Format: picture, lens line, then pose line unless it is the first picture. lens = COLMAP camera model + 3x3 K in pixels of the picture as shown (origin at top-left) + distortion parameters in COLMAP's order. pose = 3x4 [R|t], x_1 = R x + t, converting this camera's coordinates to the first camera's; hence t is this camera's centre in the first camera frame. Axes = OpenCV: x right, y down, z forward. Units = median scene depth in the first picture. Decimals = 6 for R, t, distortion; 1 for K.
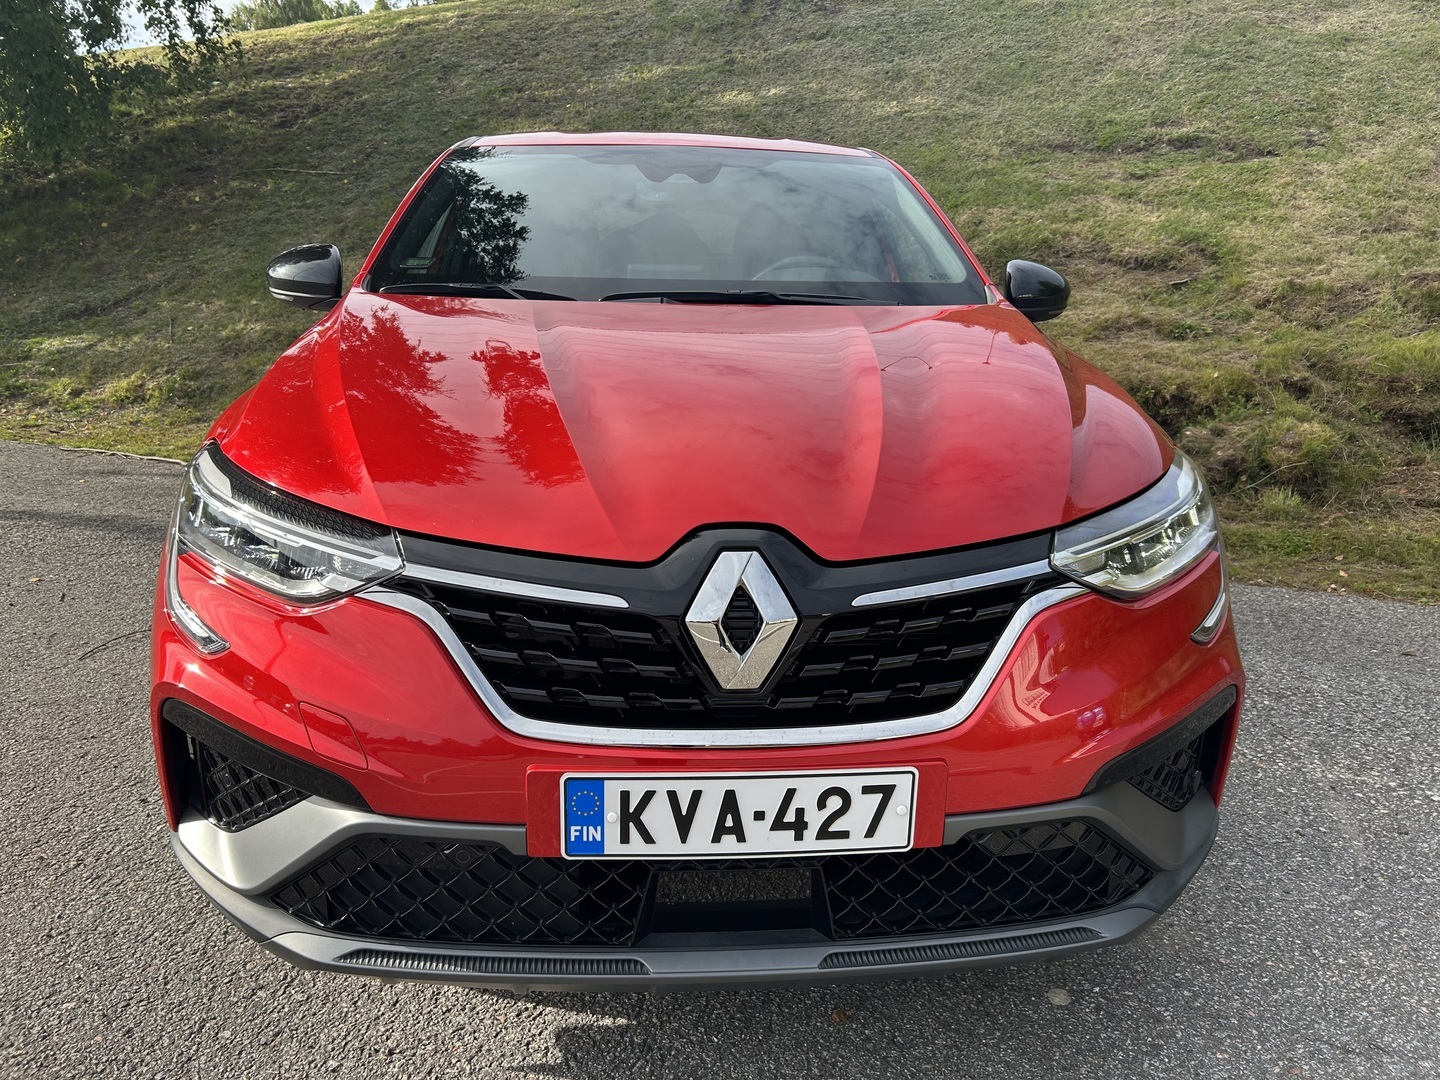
lens RADIAL K [[1082.0, 0, 717.0], [0, 1082.0, 543.4], [0, 0, 1]] dist [0.041654, -0.045869]
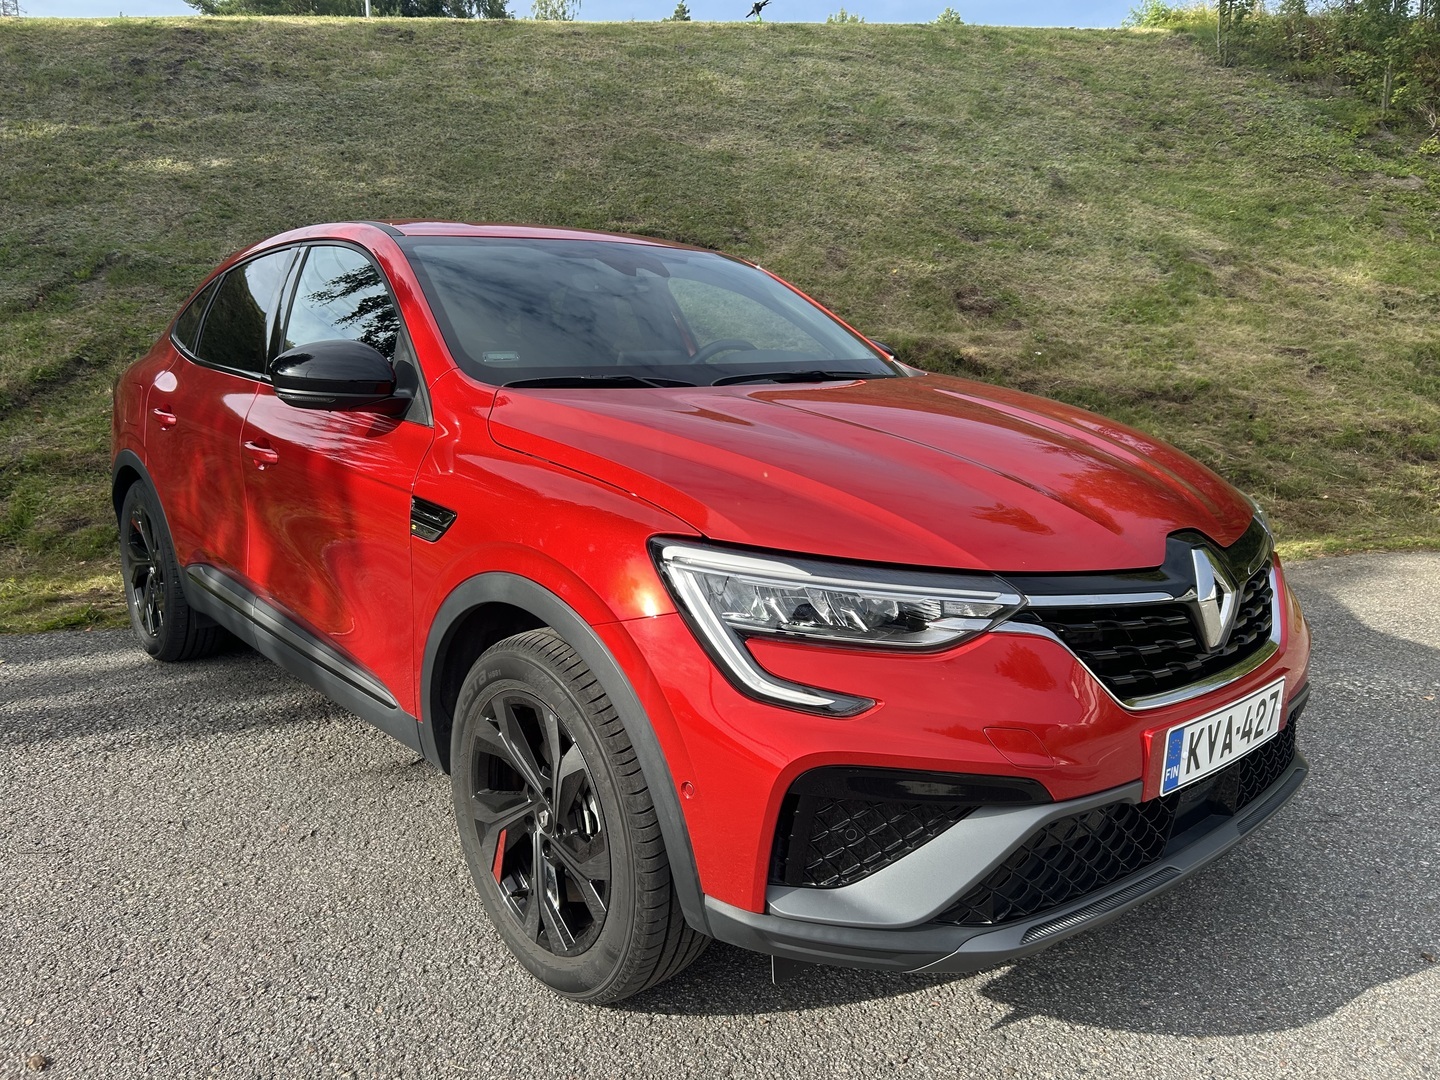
lens RADIAL K [[1082.0, 0, 717.0], [0, 1082.0, 543.4], [0, 0, 1]] dist [0.041654, -0.045869]
pose [[0.811884, -0.130479, 0.569051, -0.210019], [0.166376, 0.985998, -0.011292, -0.014198], [-0.559610, 0.103844, 0.822225, 0.029847]]
